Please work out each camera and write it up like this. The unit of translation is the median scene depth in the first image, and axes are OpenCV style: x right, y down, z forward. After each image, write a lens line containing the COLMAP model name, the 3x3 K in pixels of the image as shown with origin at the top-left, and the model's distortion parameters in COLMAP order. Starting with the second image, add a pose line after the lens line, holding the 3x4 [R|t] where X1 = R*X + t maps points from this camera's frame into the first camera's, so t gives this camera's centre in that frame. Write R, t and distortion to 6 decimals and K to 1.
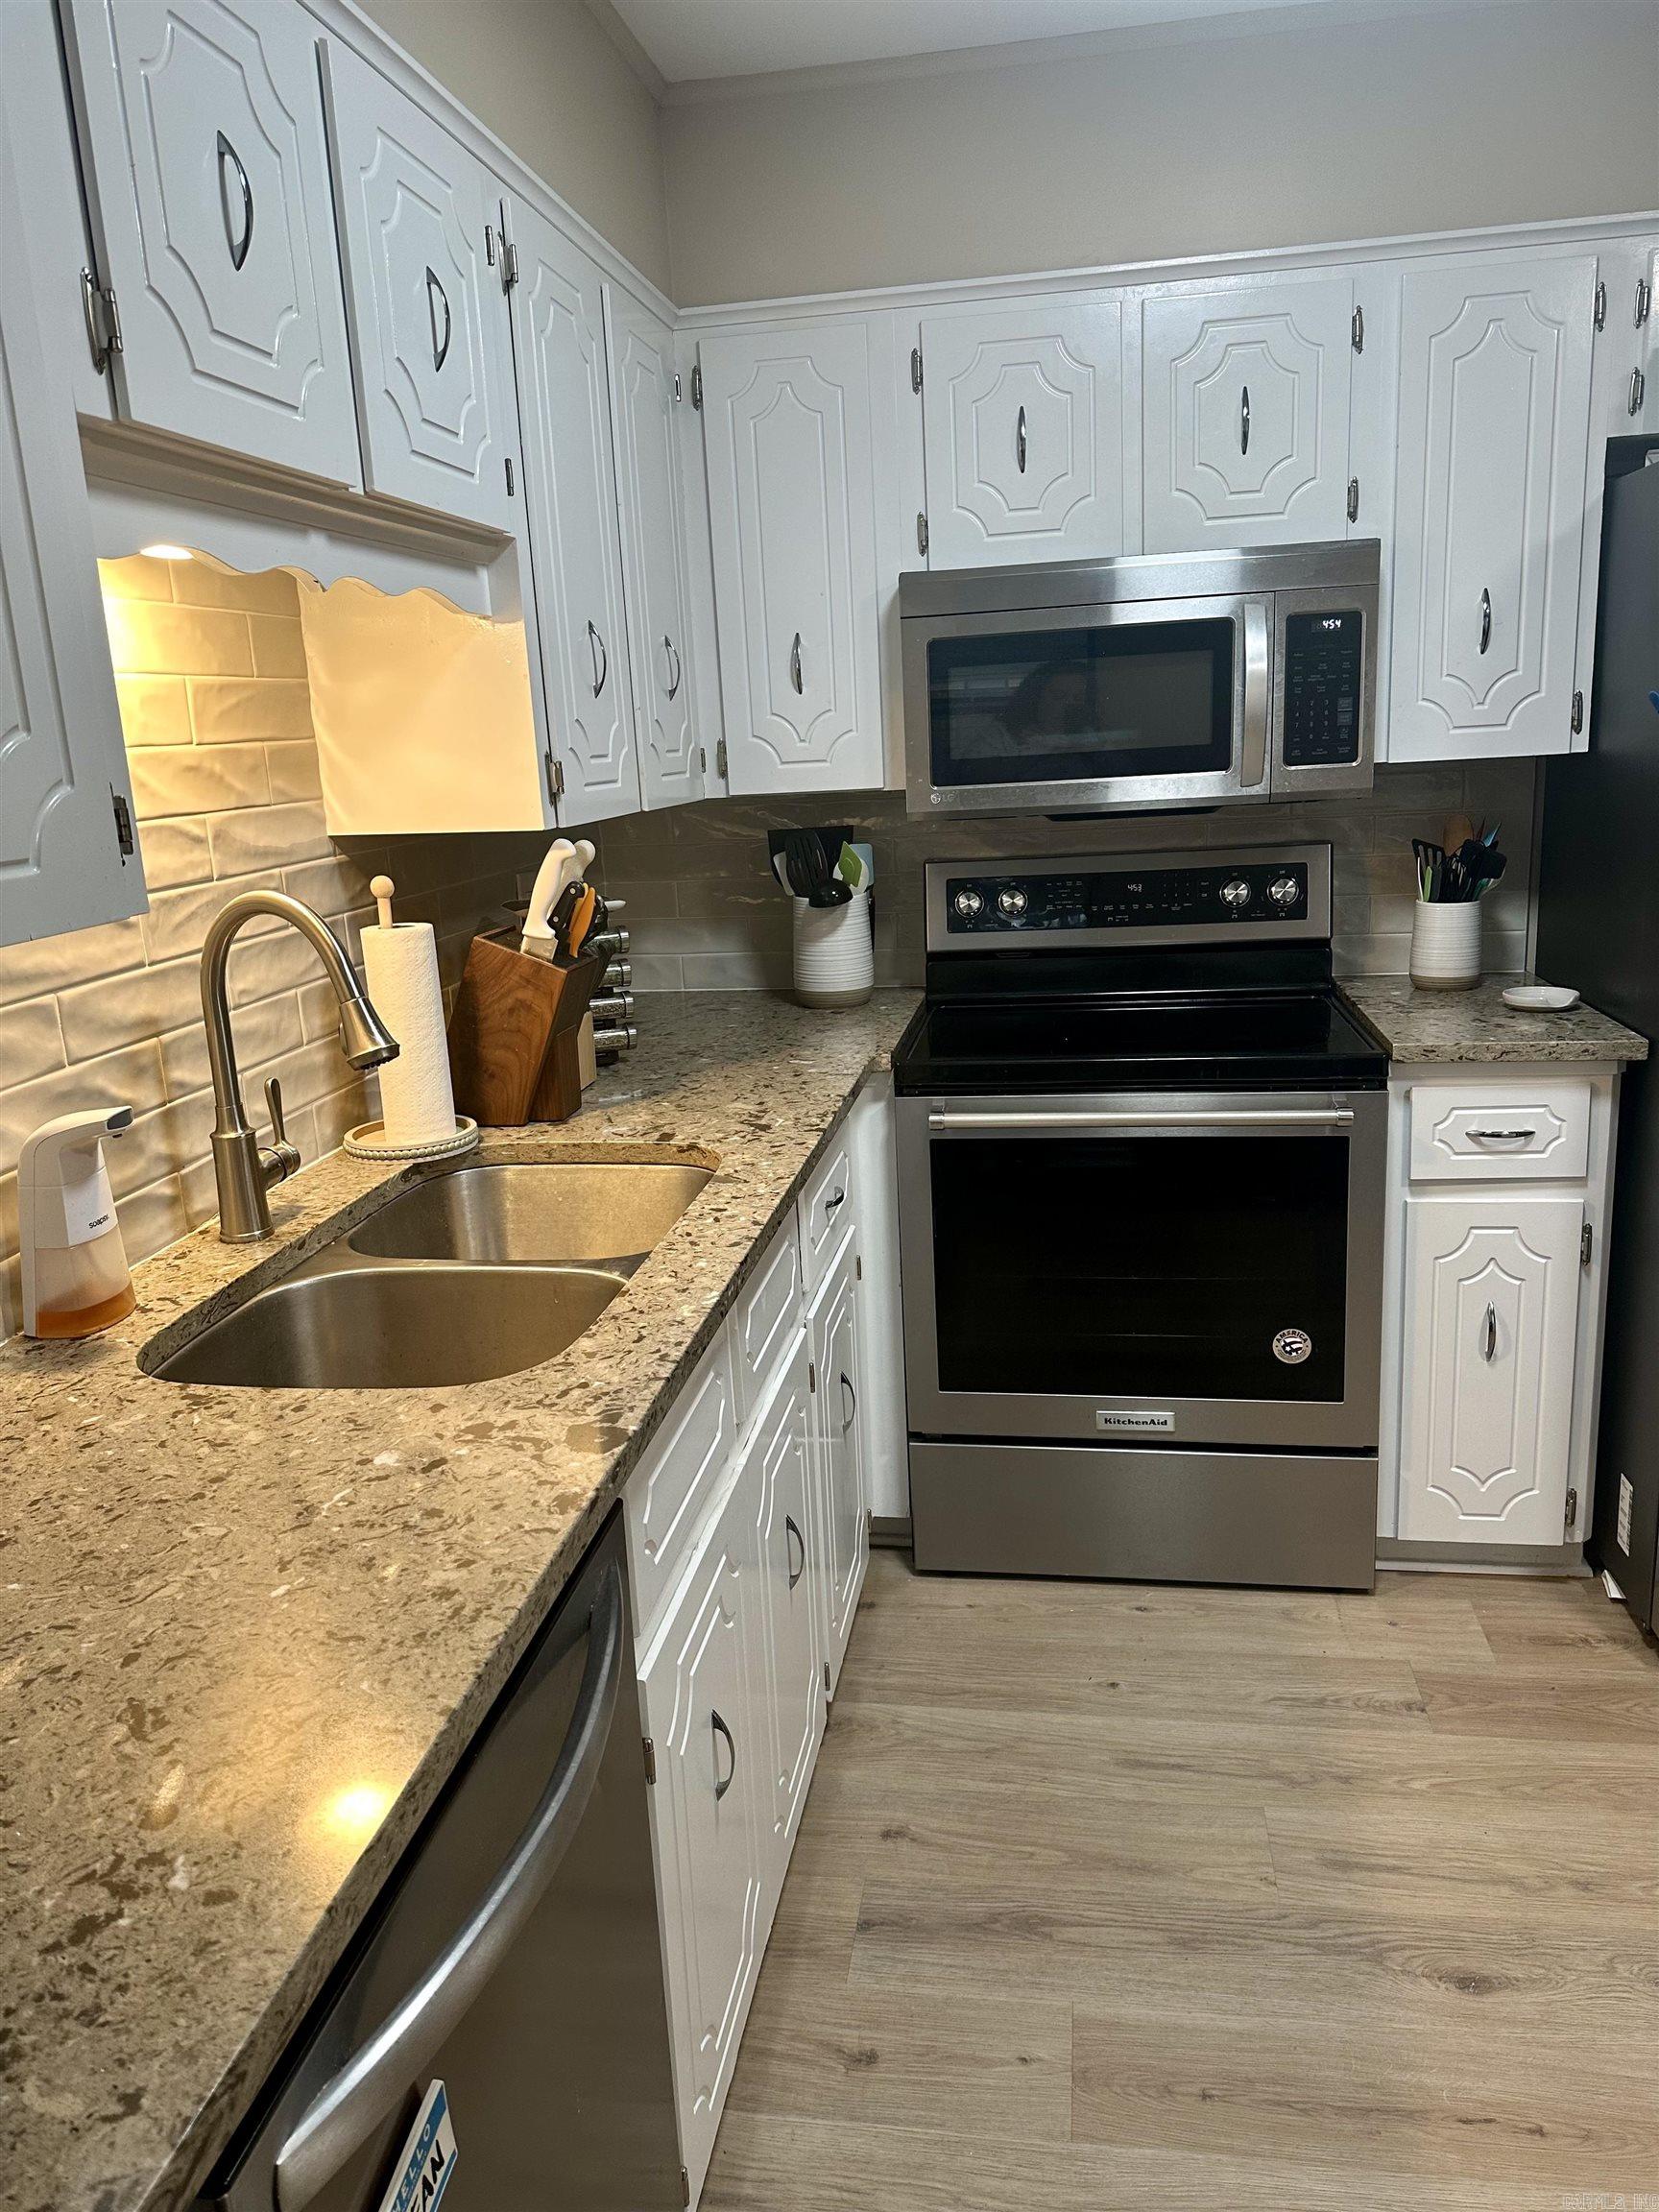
lens RADIAL K [[1553.5, 0, 836.0], [0, 1553.5, 1083.2], [0, 0, 1]] dist [-0.008604, -0.015609]
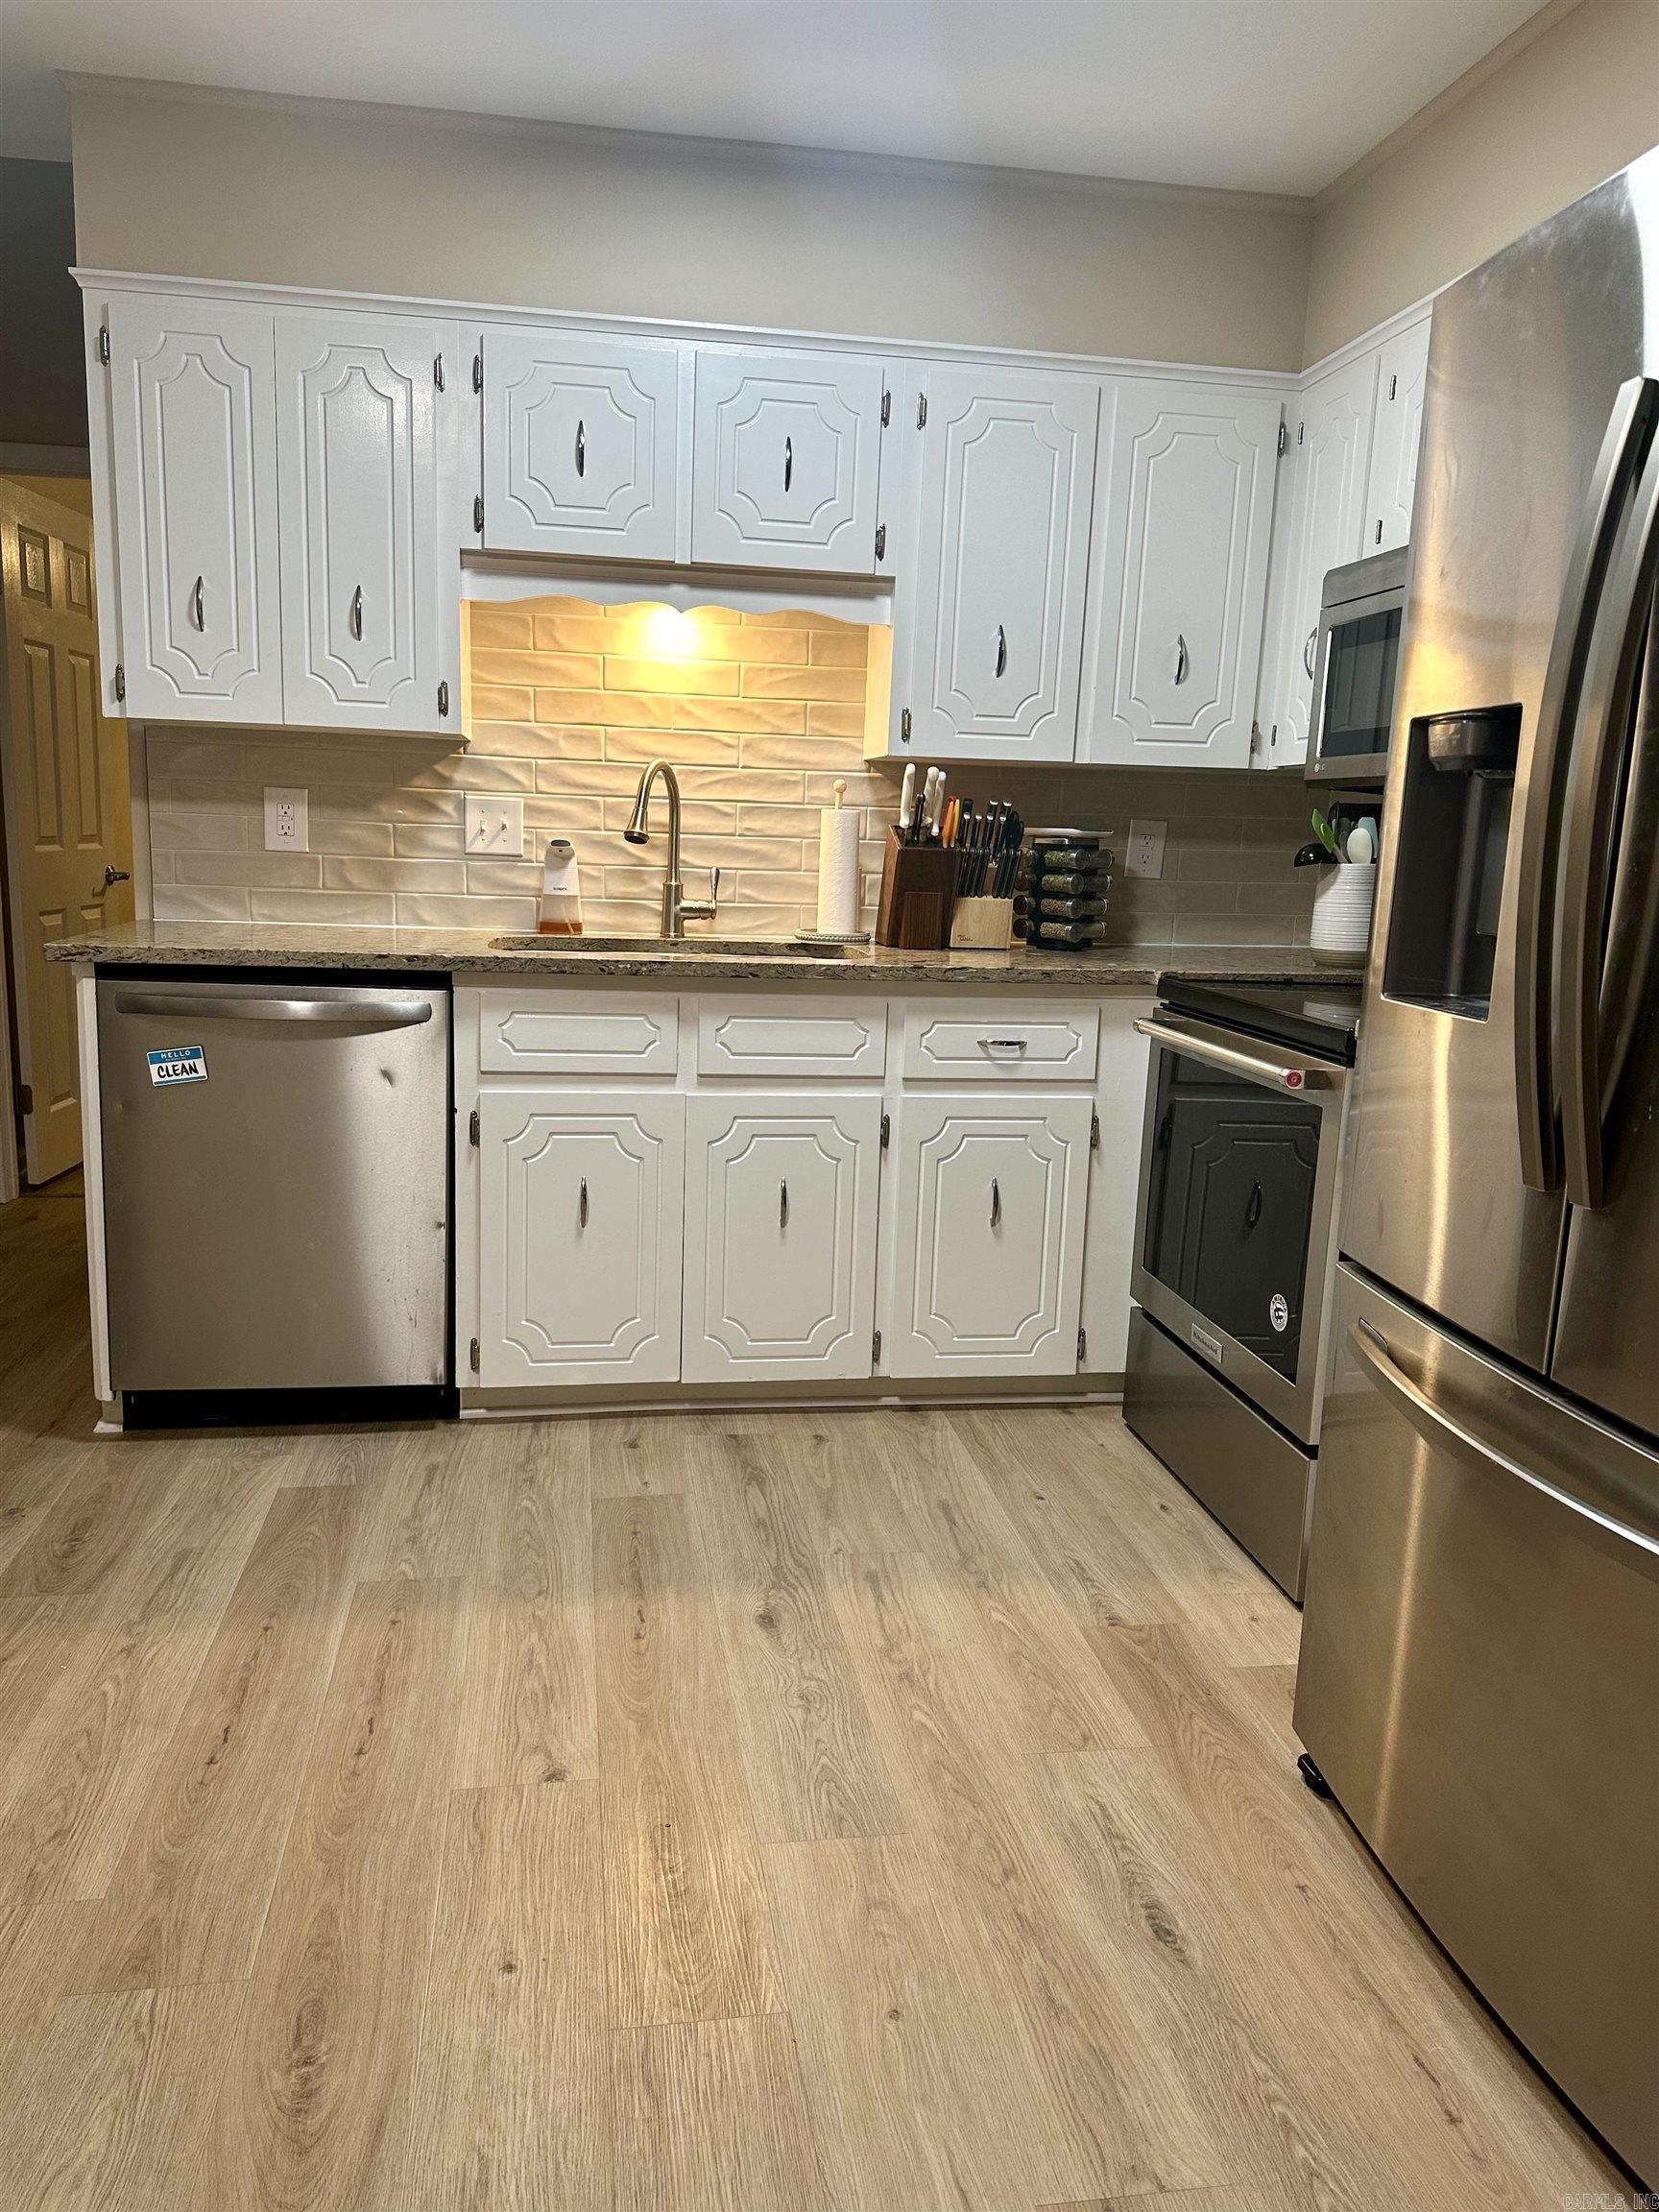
lens RADIAL K [[1553.5, 0, 833.5], [0, 1553.5, 1120.7], [0, 0, 1]] dist [-0.008604, -0.015609]
pose [[0.308099, 0.232517, -0.922503, 1.480561], [-0.264210, 0.952441, 0.151822, -0.033462], [0.913930, 0.196958, 0.354879, 0.478059]]
